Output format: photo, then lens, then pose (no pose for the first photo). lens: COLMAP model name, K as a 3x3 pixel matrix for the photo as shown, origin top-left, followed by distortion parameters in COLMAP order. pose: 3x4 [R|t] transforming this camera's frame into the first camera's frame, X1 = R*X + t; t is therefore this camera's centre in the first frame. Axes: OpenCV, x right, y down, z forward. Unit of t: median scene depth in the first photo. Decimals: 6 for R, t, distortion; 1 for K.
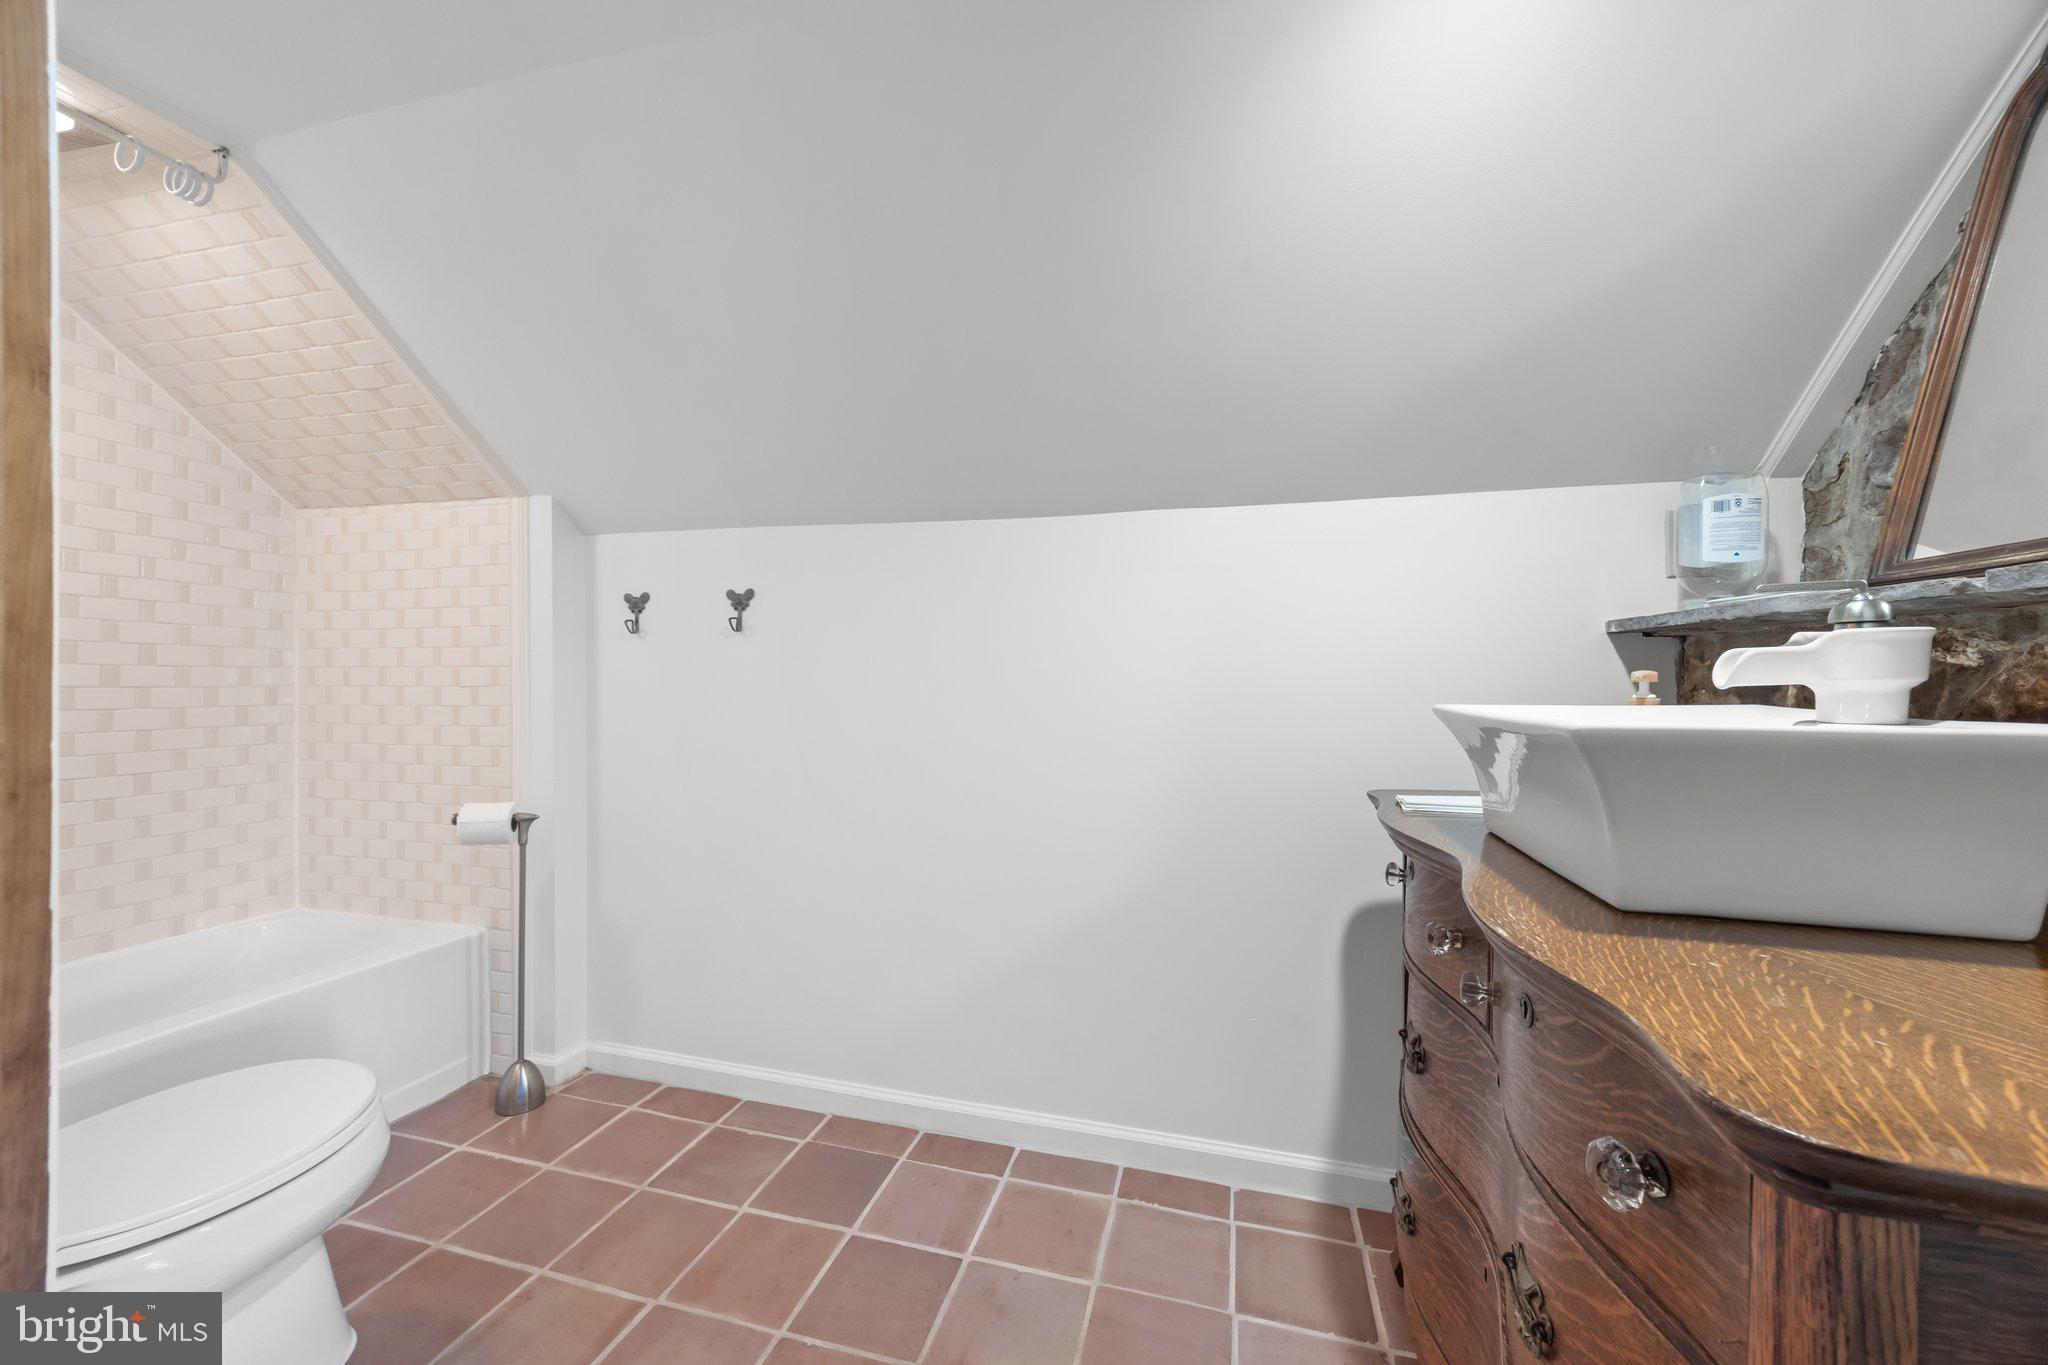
lens RADIAL K [[799.9, 0, 1024.0], [0, 799.9, 682.5], [0, 0, 1]] dist [0.000657, 0.000055]
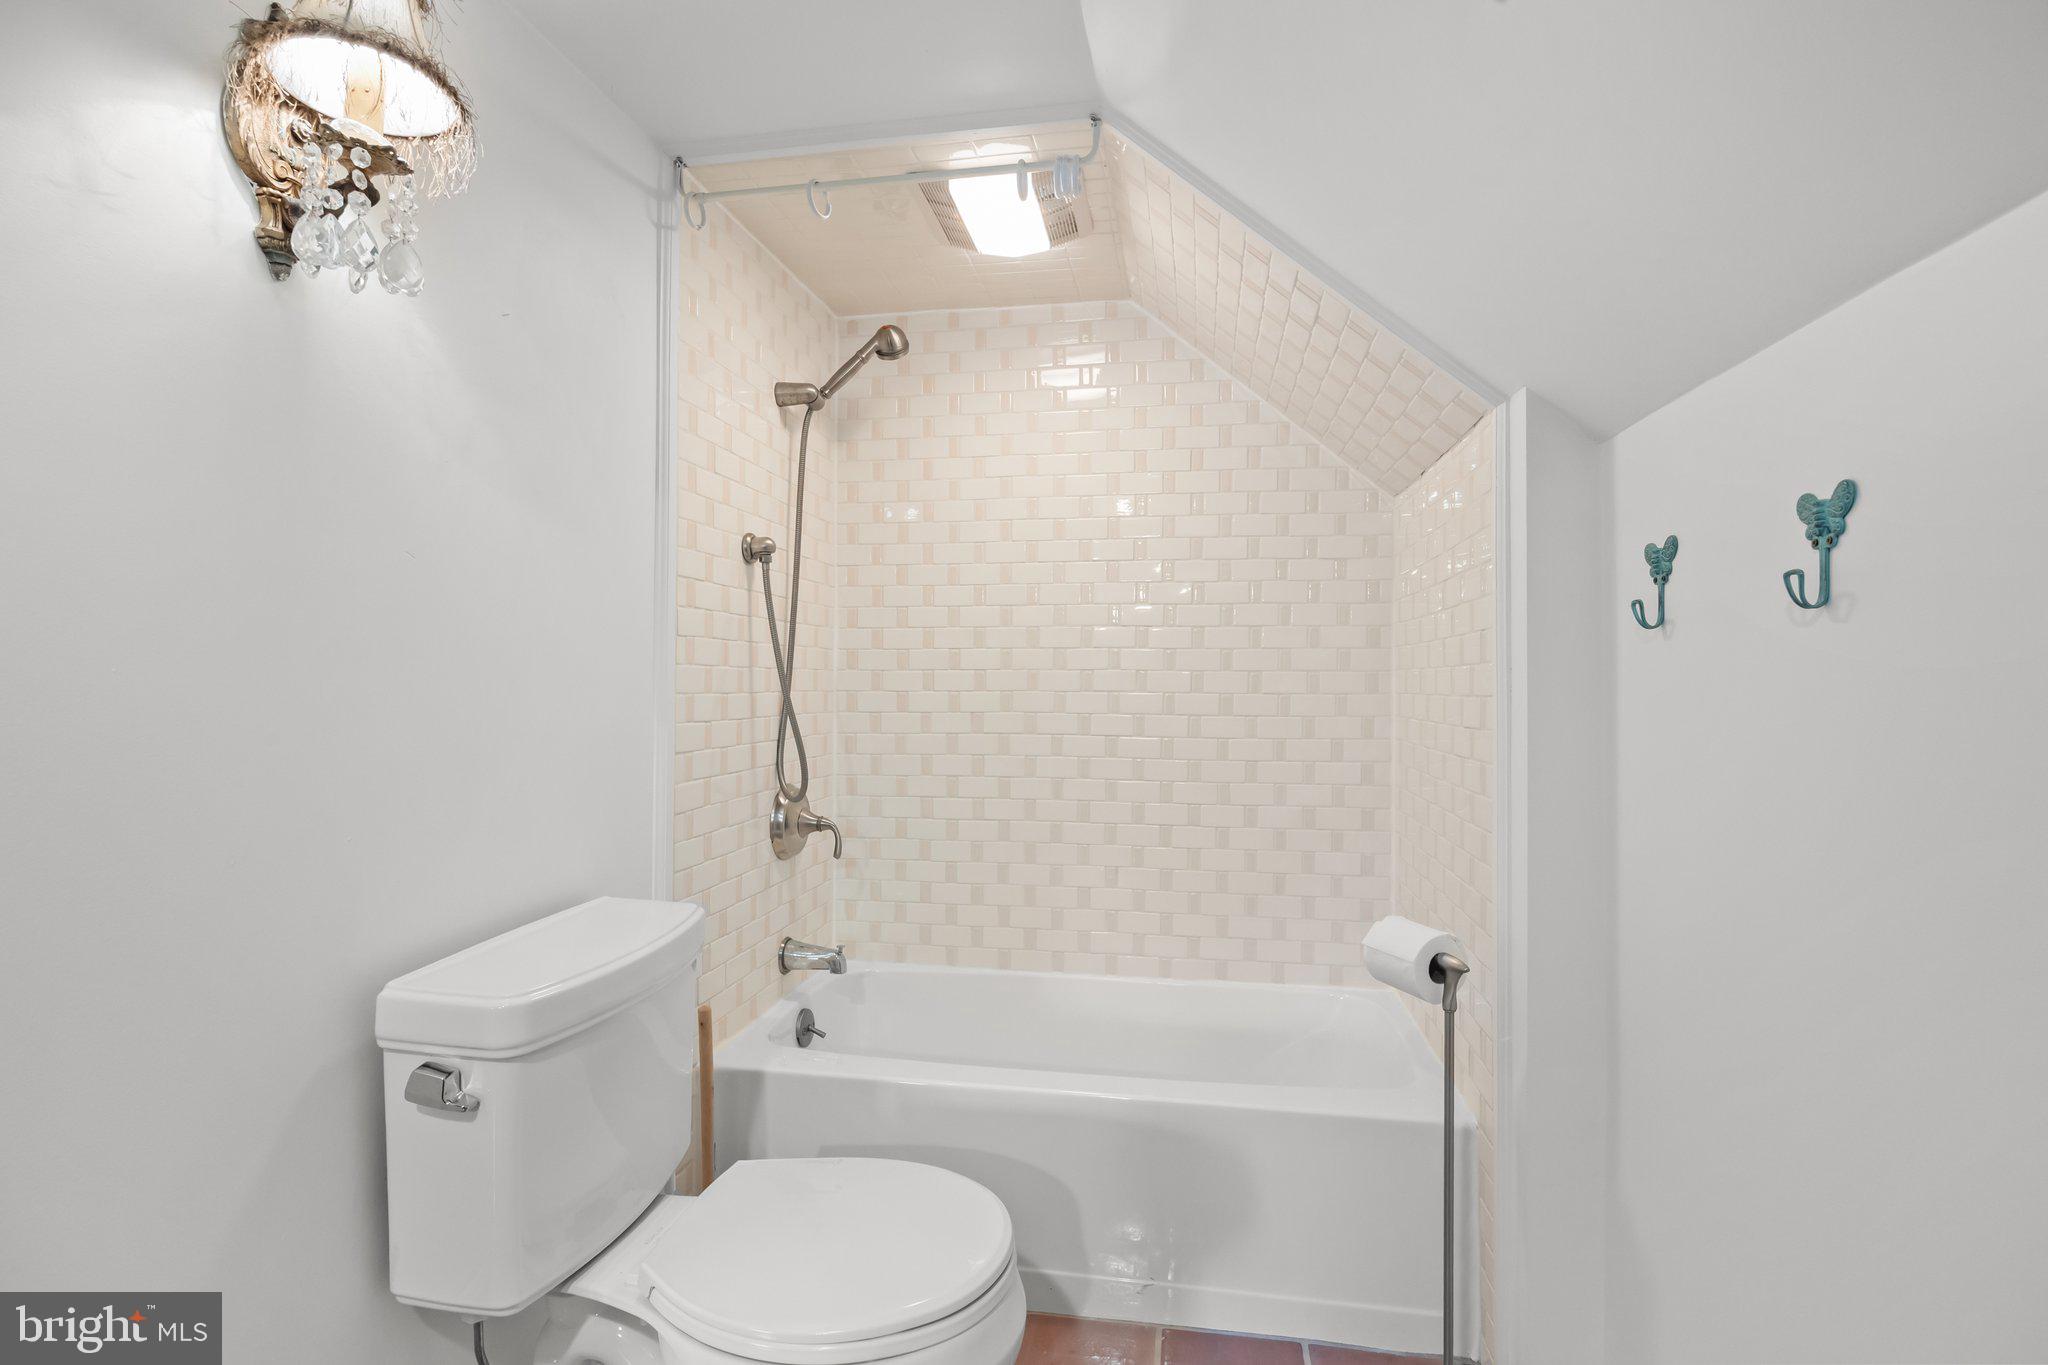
lens RADIAL K [[970.9, 0, 1024.0], [0, 970.9, 682.5], [0, 0, 1]] dist [0.027900, 0.000051]
pose [[0.089309, -0.004373, -0.995994, 0.046420], [0.002060, 0.999989, -0.004206, -0.029886], [0.996002, -0.001677, 0.089317, 0.612017]]
